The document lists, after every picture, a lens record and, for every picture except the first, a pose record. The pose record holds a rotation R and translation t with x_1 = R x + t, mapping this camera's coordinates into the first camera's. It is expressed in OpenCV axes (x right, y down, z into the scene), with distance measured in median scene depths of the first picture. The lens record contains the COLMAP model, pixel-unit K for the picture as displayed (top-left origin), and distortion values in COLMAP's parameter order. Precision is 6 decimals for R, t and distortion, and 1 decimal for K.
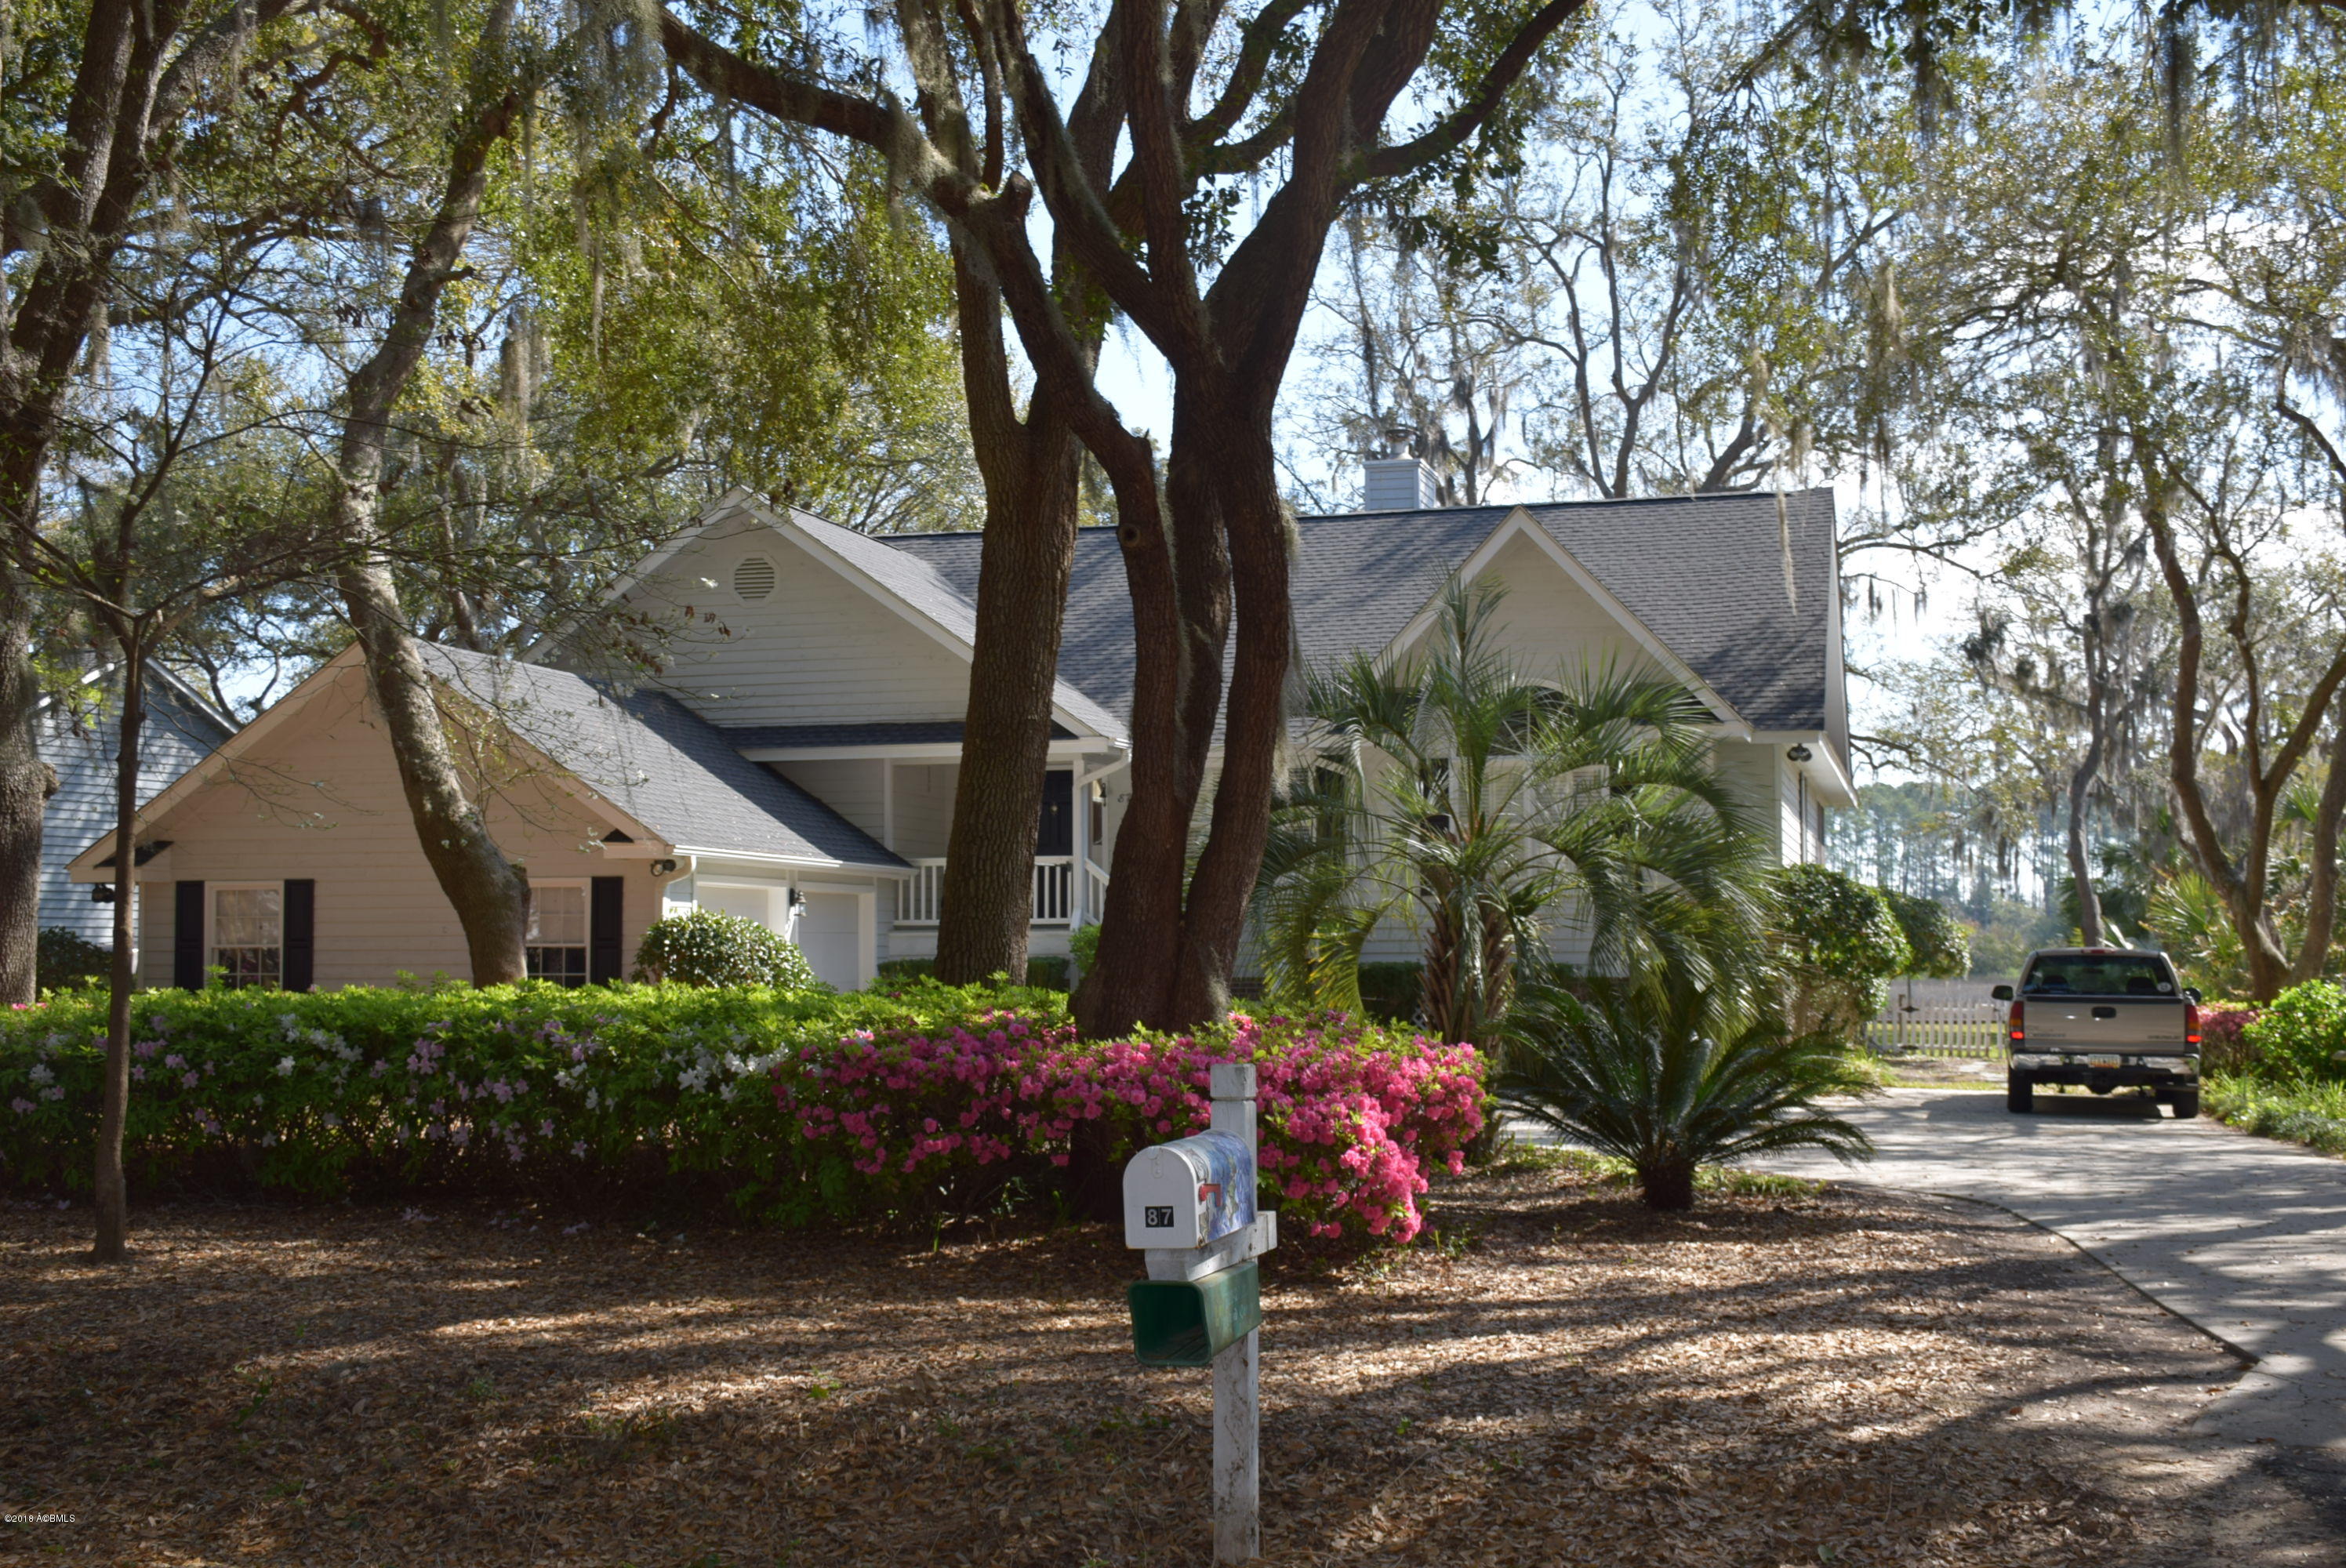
lens RADIAL K [[2735.0, 0, 1173.0], [0, 2735.0, 784.0], [0, 0, 1]] dist [0.006694, 0.011784]
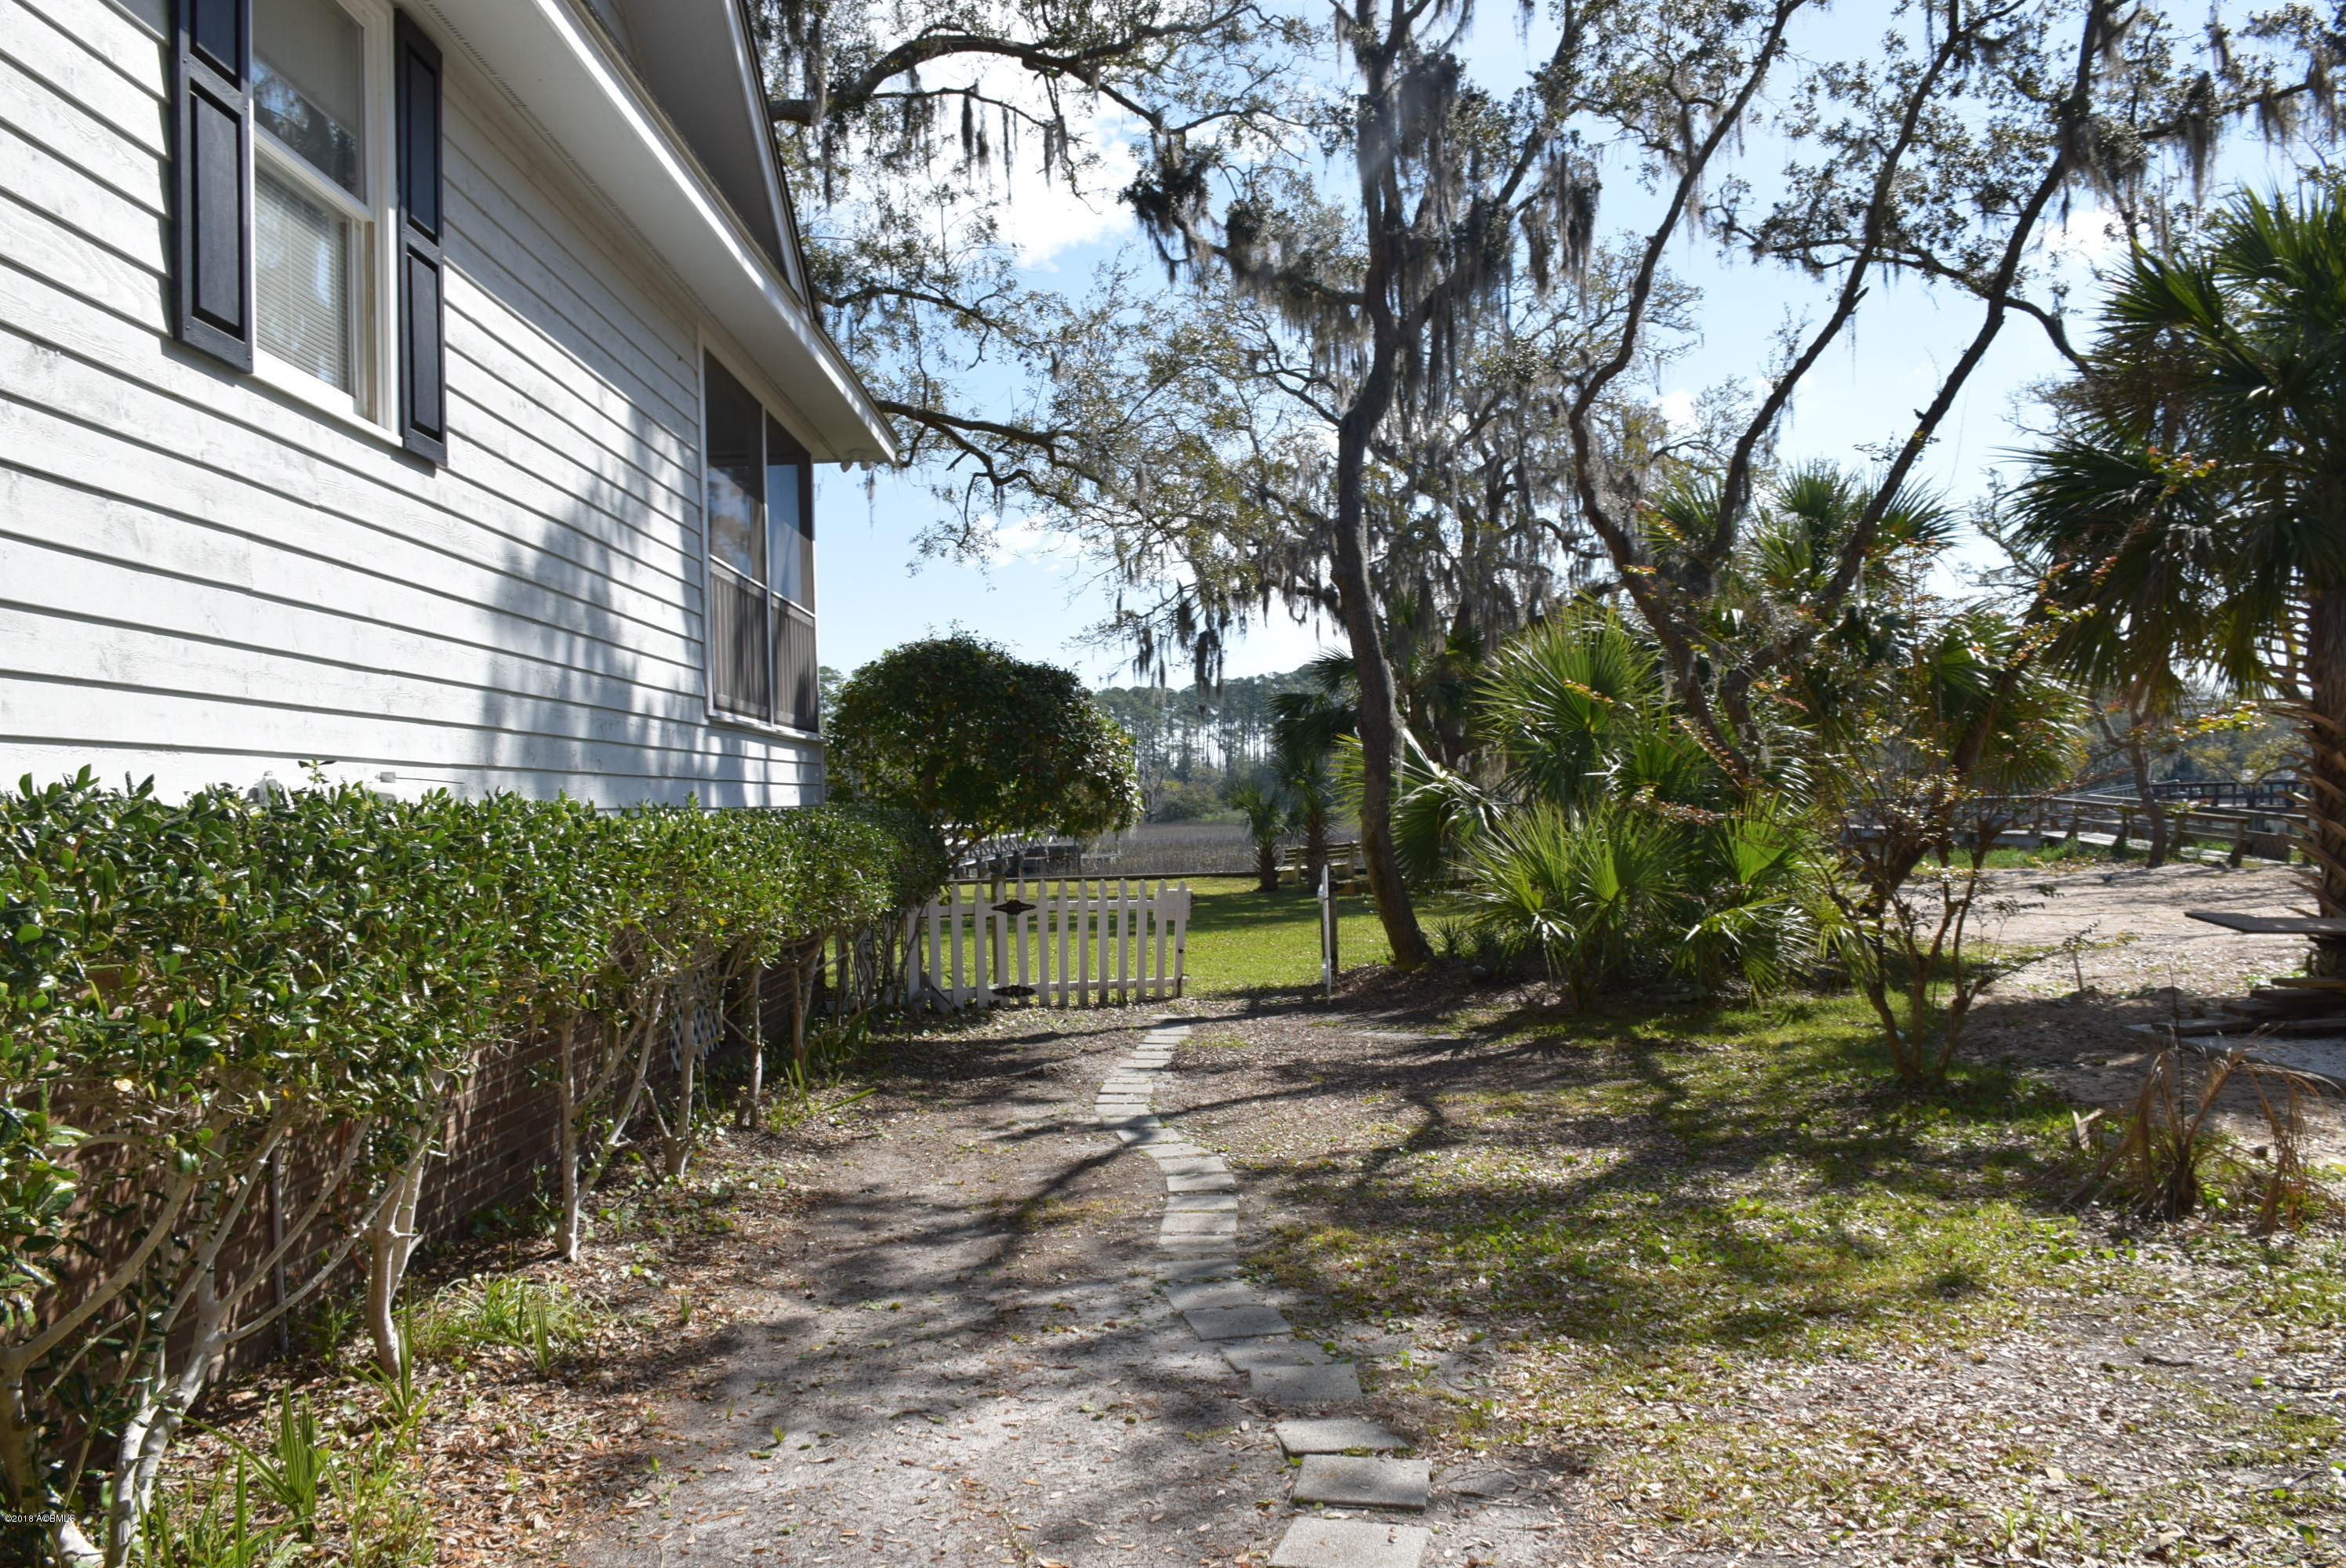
lens RADIAL K [[1826.6, 0, 1173.0], [0, 1826.6, 784.0], [0, 0, 1]] dist [-0.011784, -0.011589]
pose [[0.960790, -0.025328, 0.276118, 0.200002], [0.012702, 0.998794, 0.047421, 0.045311], [-0.276986, -0.042055, 0.959953, 0.666454]]
